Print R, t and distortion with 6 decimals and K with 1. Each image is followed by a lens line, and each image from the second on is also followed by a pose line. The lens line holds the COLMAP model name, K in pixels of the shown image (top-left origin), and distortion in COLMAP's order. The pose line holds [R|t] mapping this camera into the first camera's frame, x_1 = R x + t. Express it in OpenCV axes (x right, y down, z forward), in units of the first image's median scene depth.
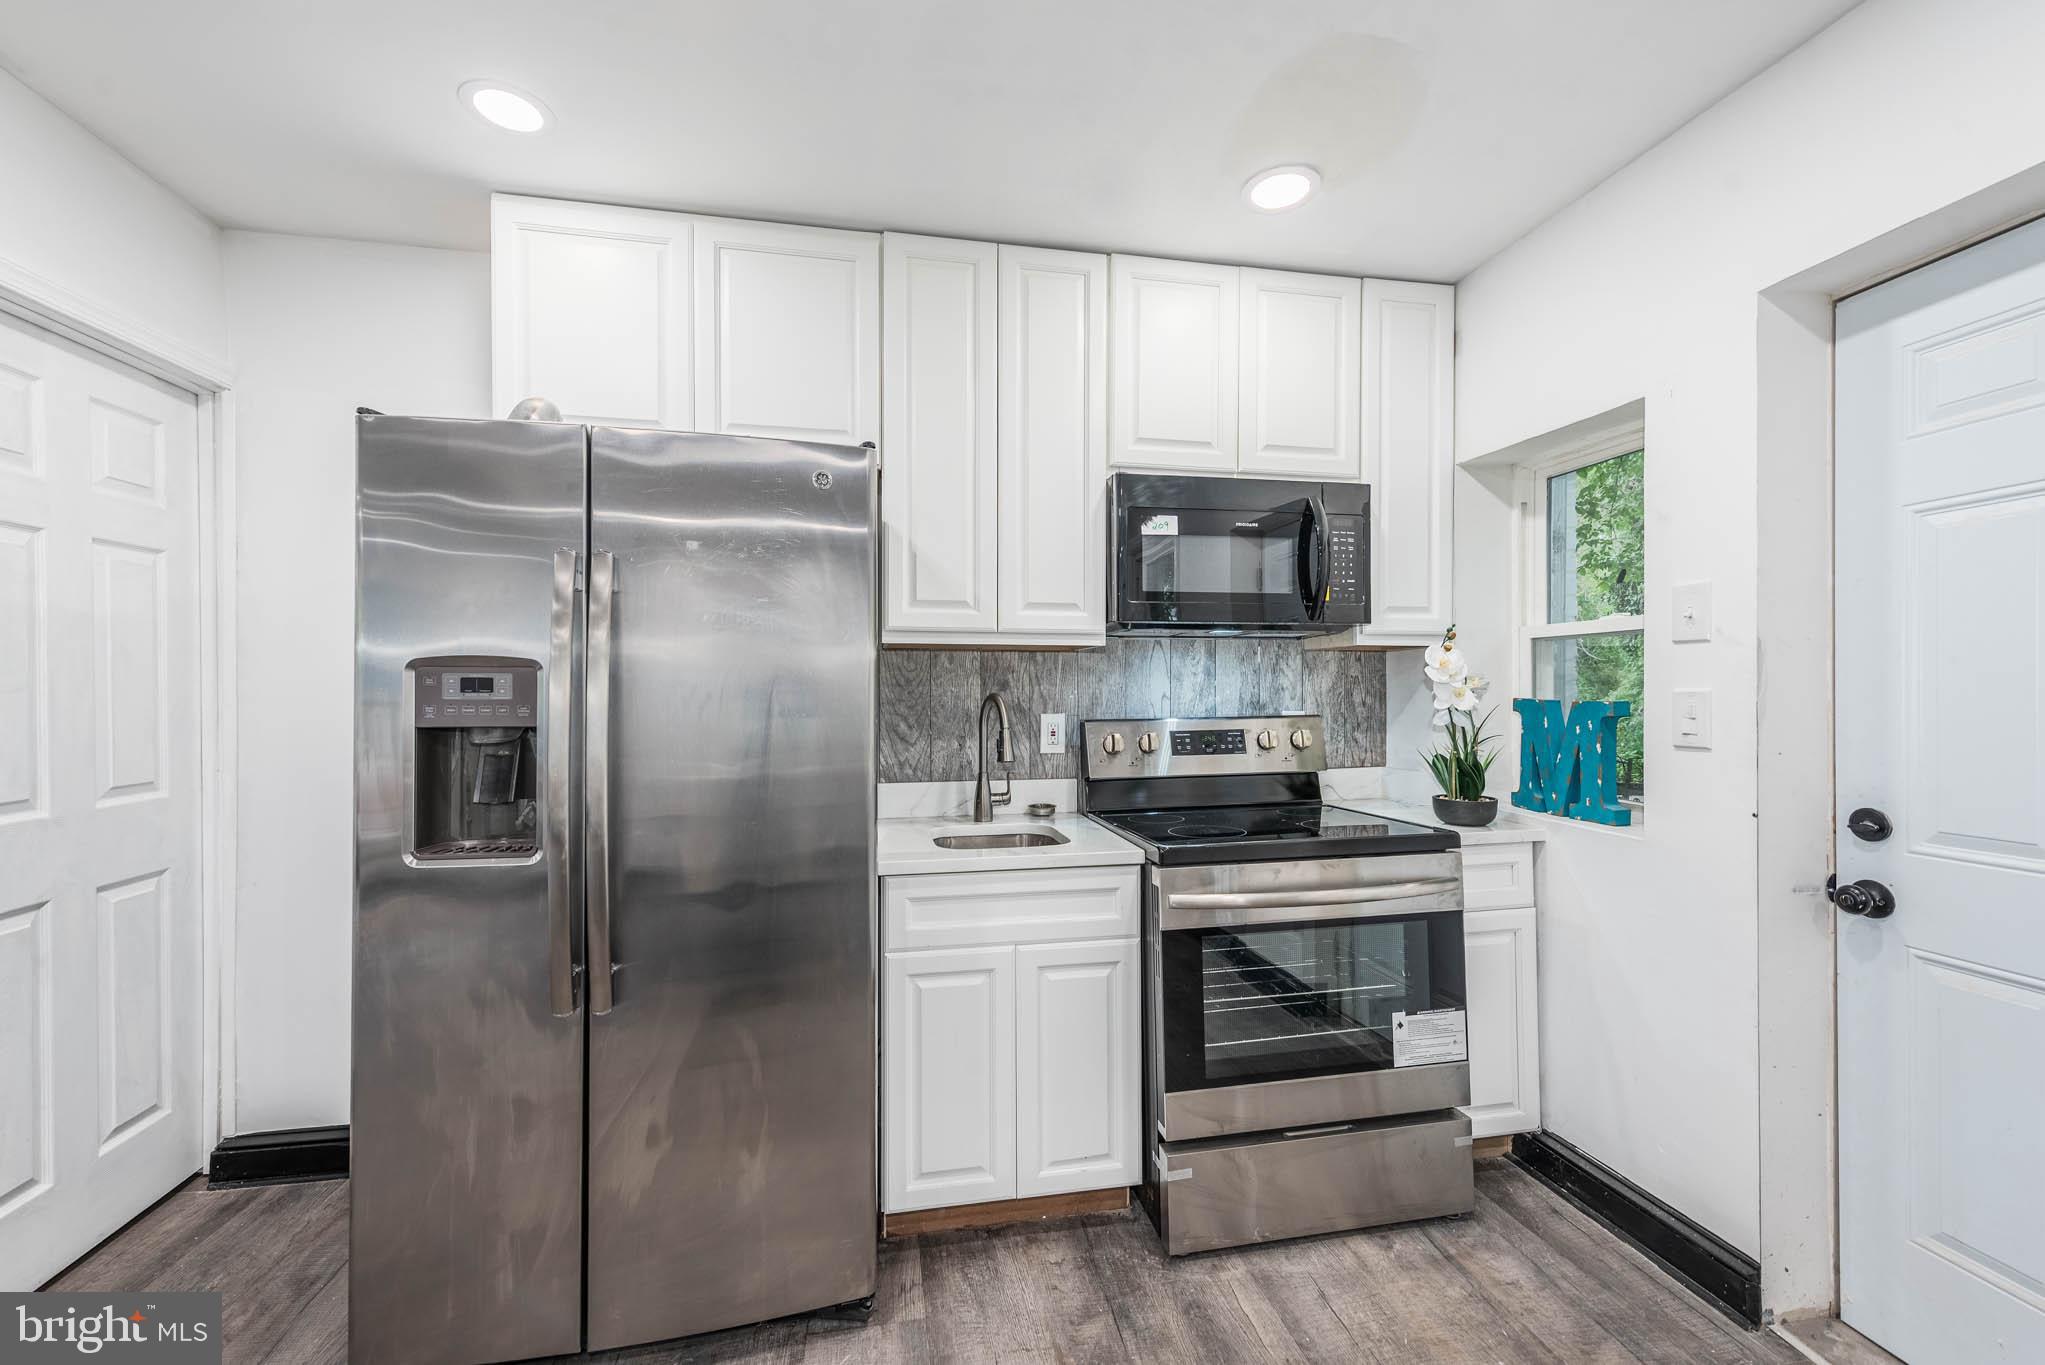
lens RADIAL K [[827.5, 0, 1039.2], [0, 827.5, 688.1], [0, 0, 1]] dist [0.008769, -0.000454]
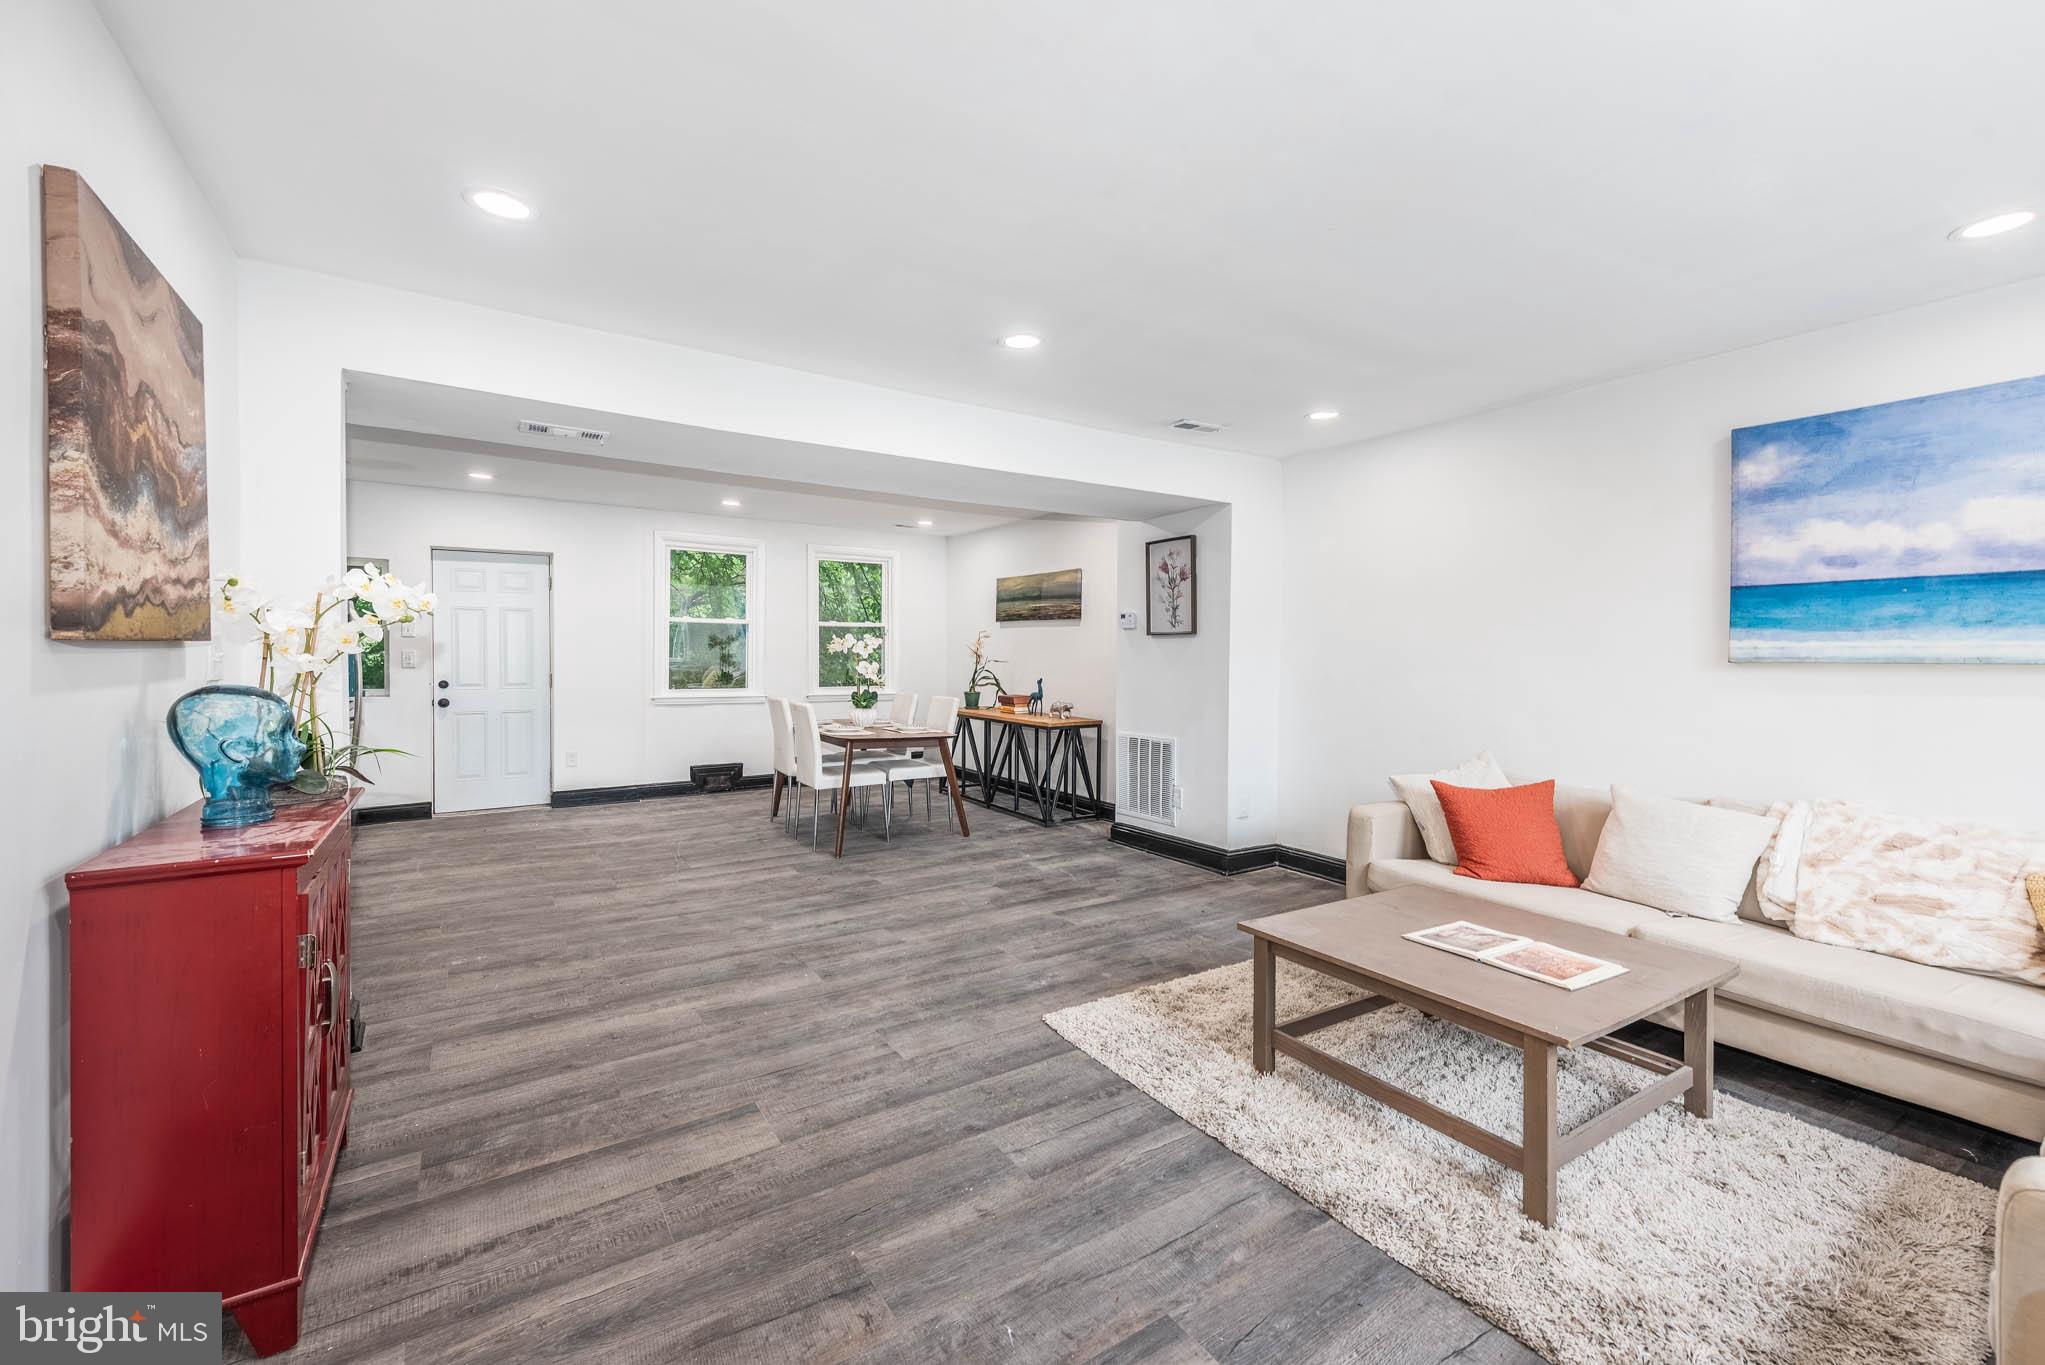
lens RADIAL K [[913.9, 0, 1099.2], [0, 913.9, 658.9], [0, 0, 1]] dist [0.014621, -0.000658]
pose [[-0.449711, -0.009150, 0.893127, -3.096292], [-0.010111, 0.999936, 0.005153, -0.011765], [-0.893117, -0.006713, -0.449774, 0.102796]]
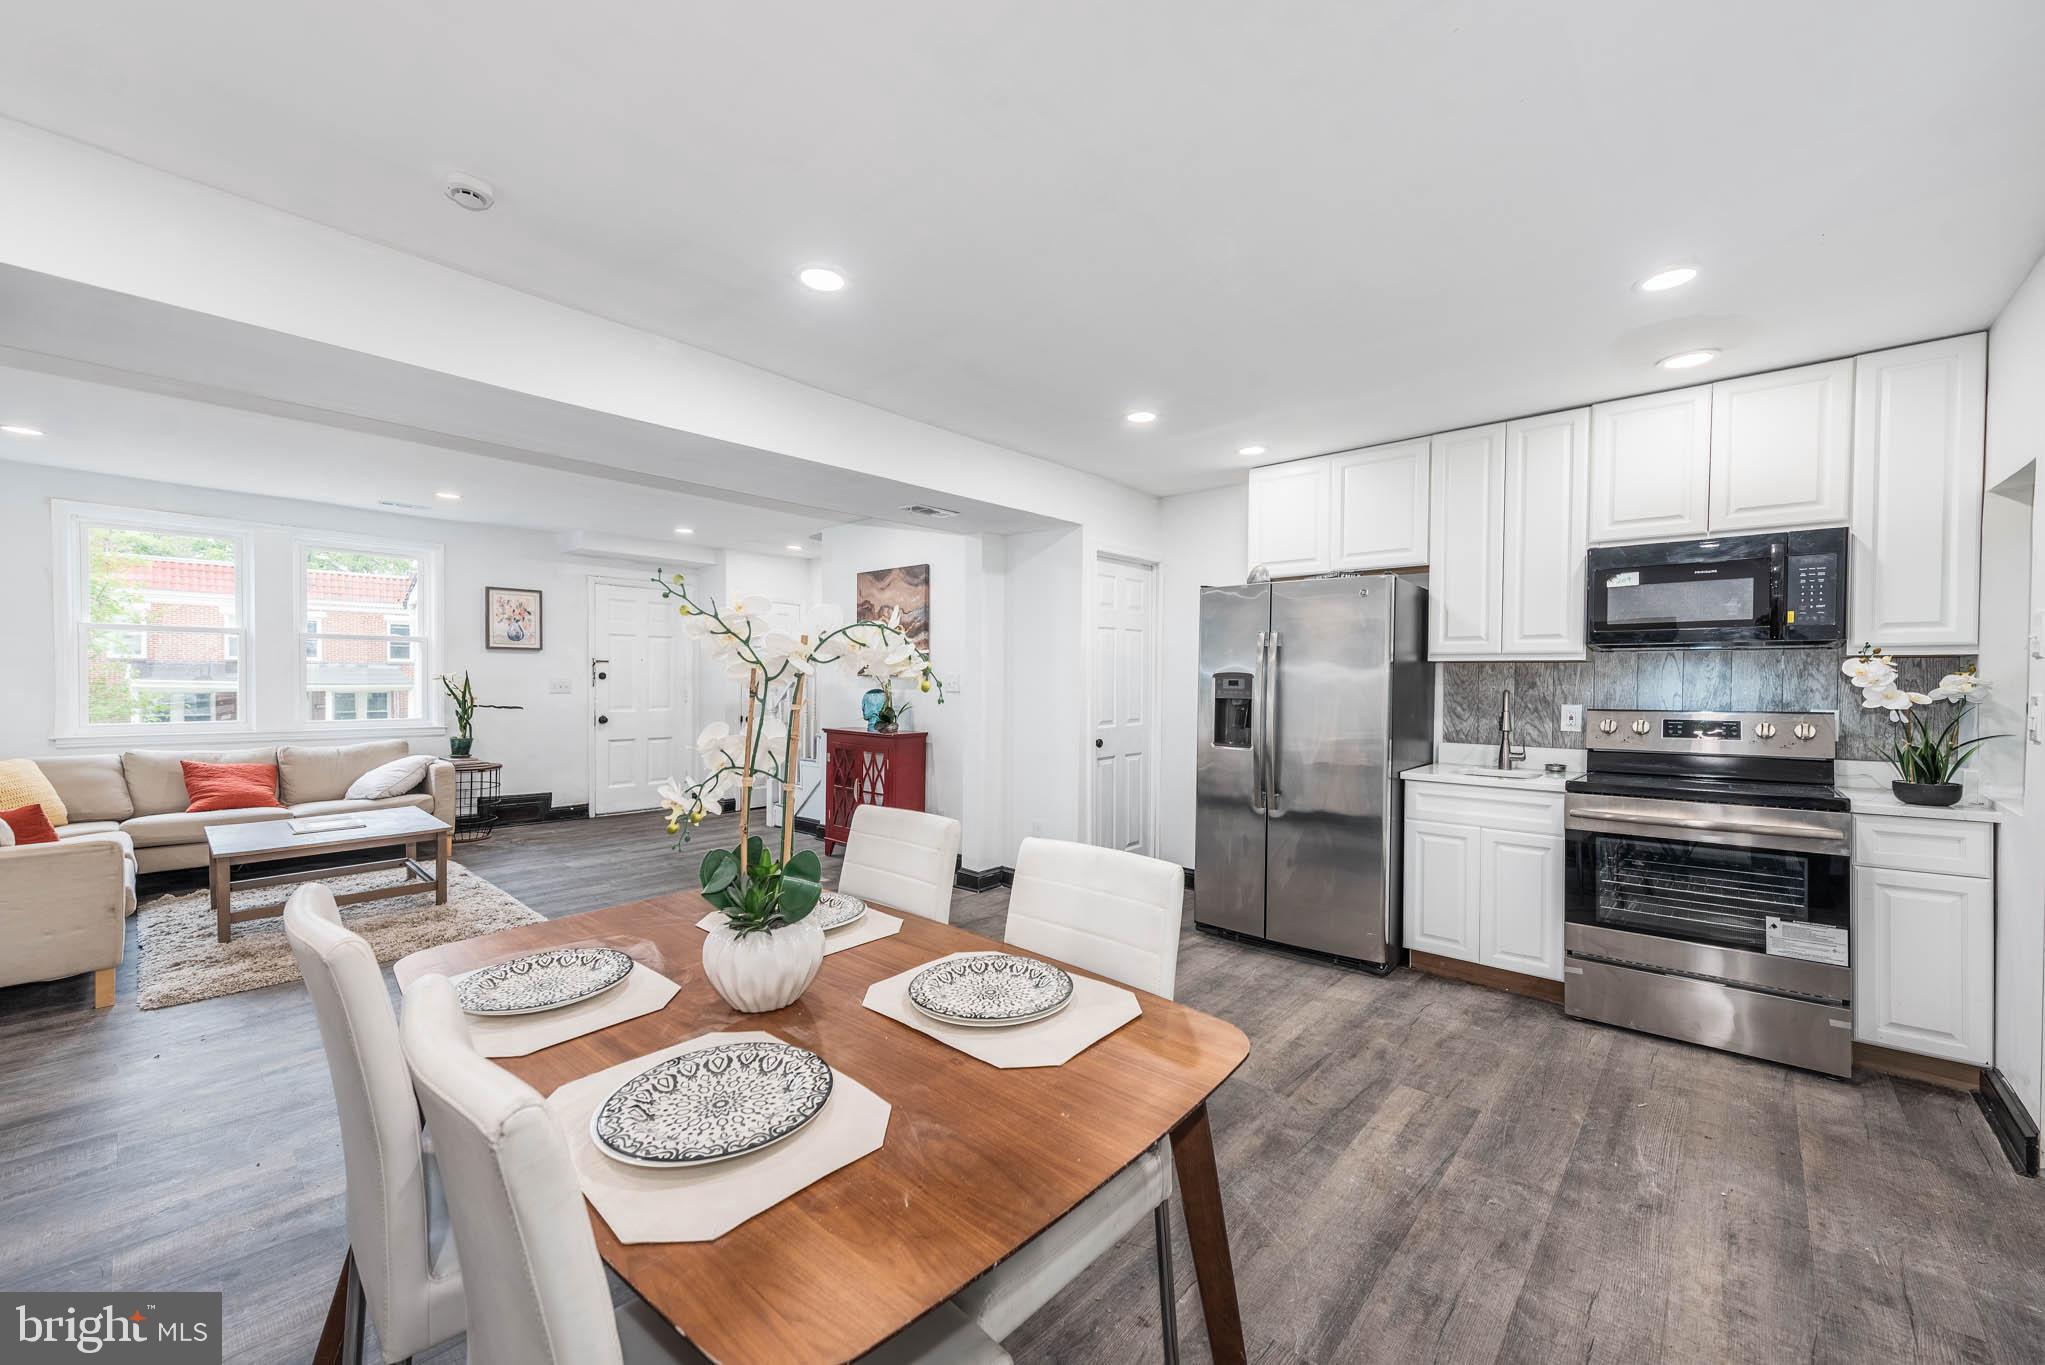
lens RADIAL K [[786.5, 0, 1001.7], [0, 786.5, 691.4], [0, 0, 1]] dist [-0.001054, -0.000247]
pose [[0.590808, 0.017515, -0.806622, 0.664166], [-0.007856, 0.999842, 0.015956, -0.008783], [0.806774, -0.003090, 0.590853, -0.790515]]
